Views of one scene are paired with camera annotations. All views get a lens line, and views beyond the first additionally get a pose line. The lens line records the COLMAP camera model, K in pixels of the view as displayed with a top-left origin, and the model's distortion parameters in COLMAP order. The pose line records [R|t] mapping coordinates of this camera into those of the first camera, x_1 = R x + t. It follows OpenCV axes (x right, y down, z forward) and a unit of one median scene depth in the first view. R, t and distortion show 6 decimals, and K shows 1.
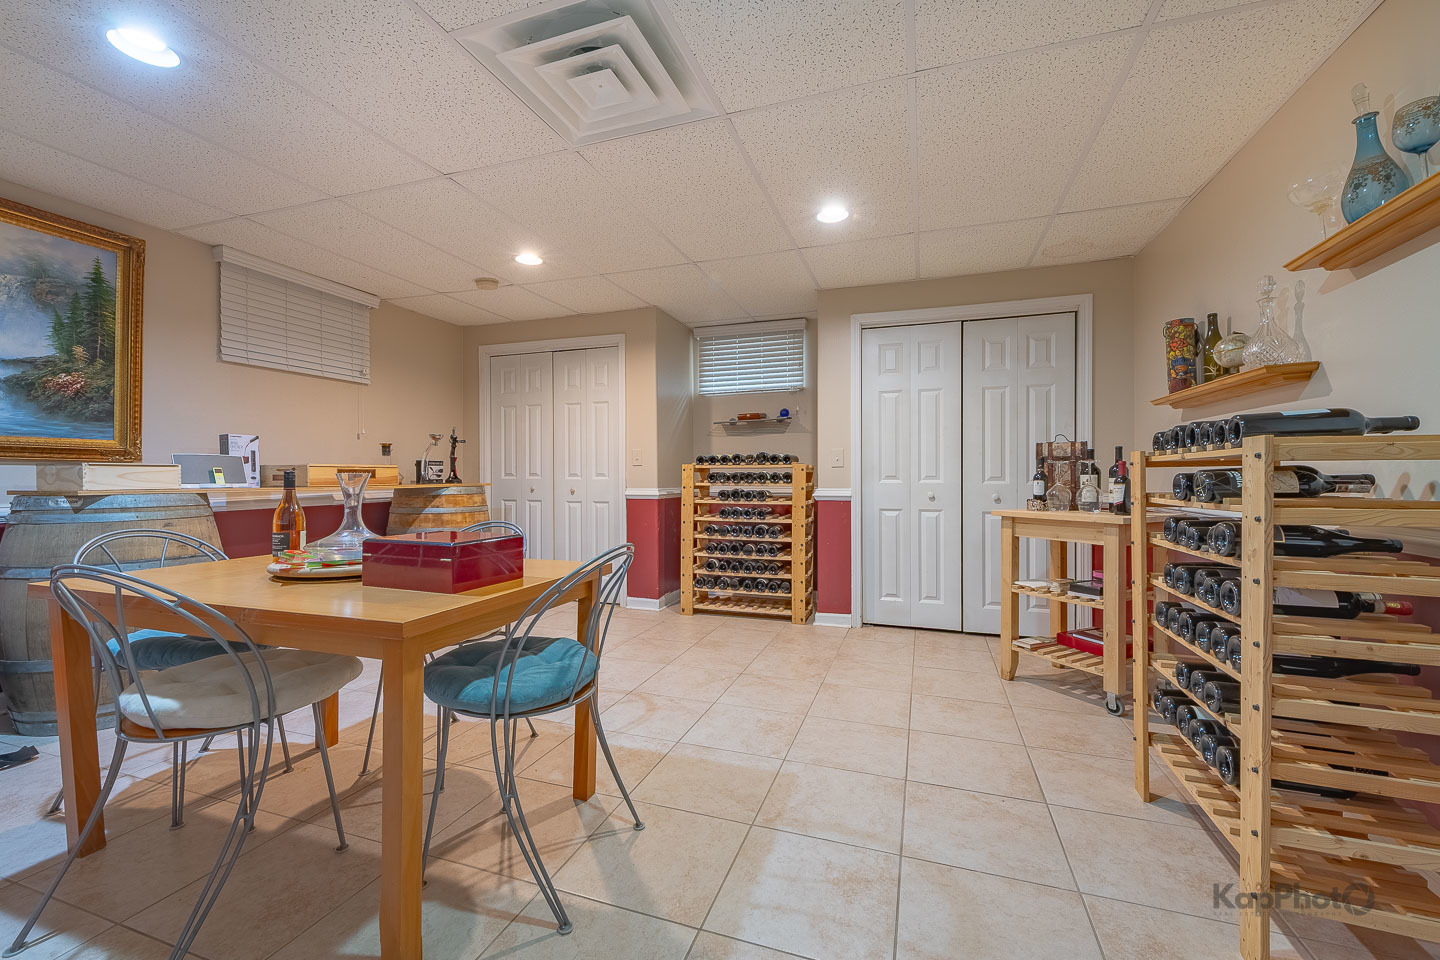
lens RADIAL K [[552.5, 0, 727.7], [0, 552.5, 474.3], [0, 0, 1]] dist [0.000168, 0.000018]
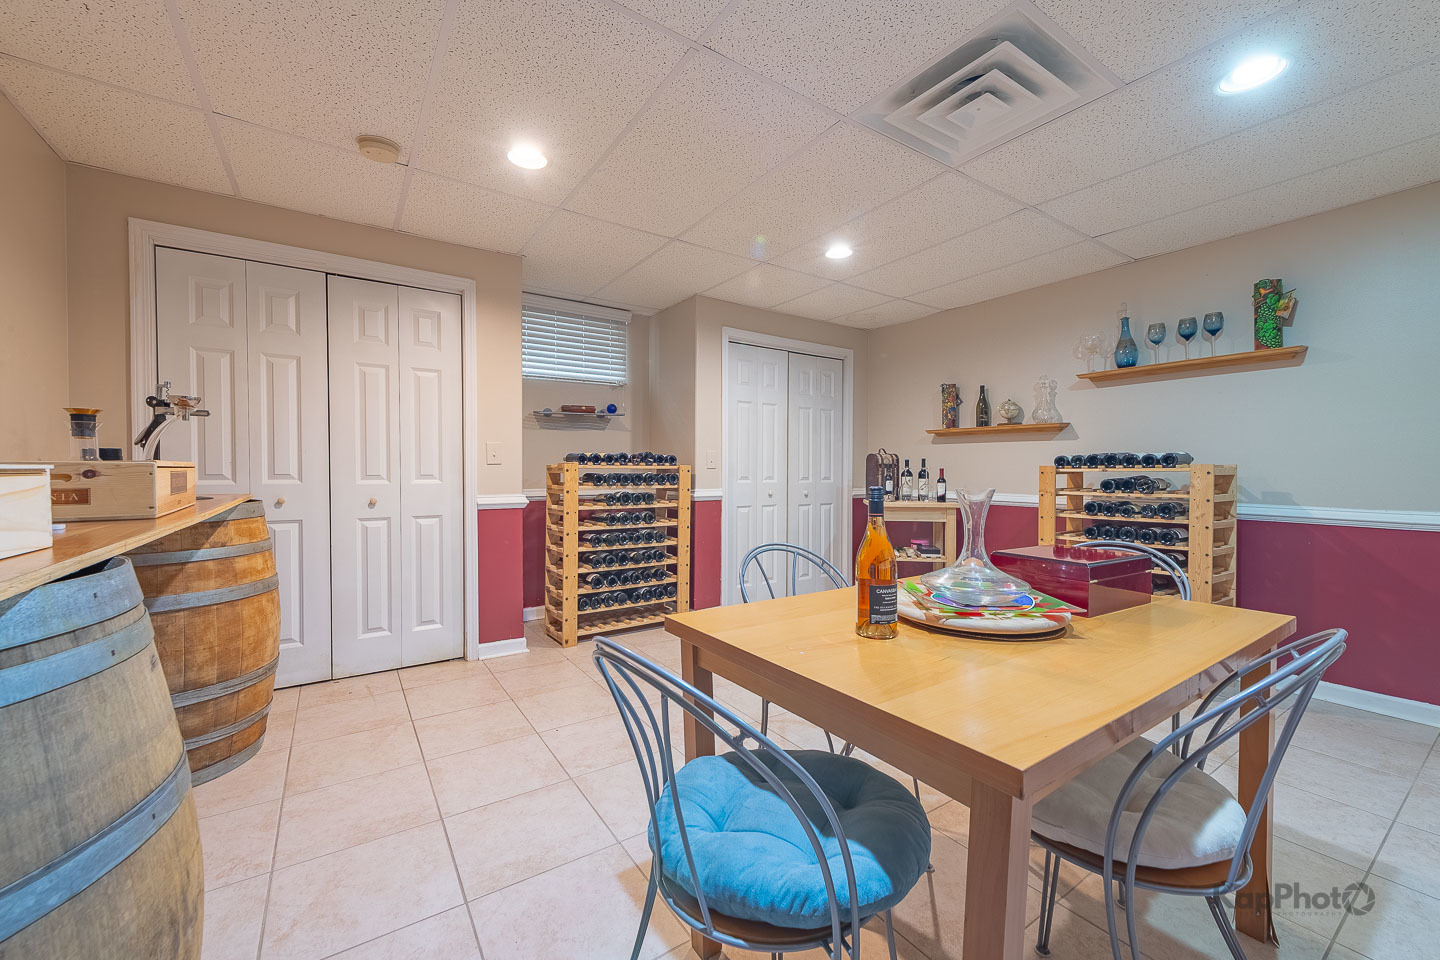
lens RADIAL K [[574.6, 0, 697.8], [0, 574.6, 469.2], [0, 0, 1]] dist [0.001357, -0.000053]
pose [[0.612154, 0.003842, 0.790729, -0.653275], [-0.005586, 0.999984, -0.000535, -0.010799], [-0.790719, -0.004089, 0.612166, 0.336478]]
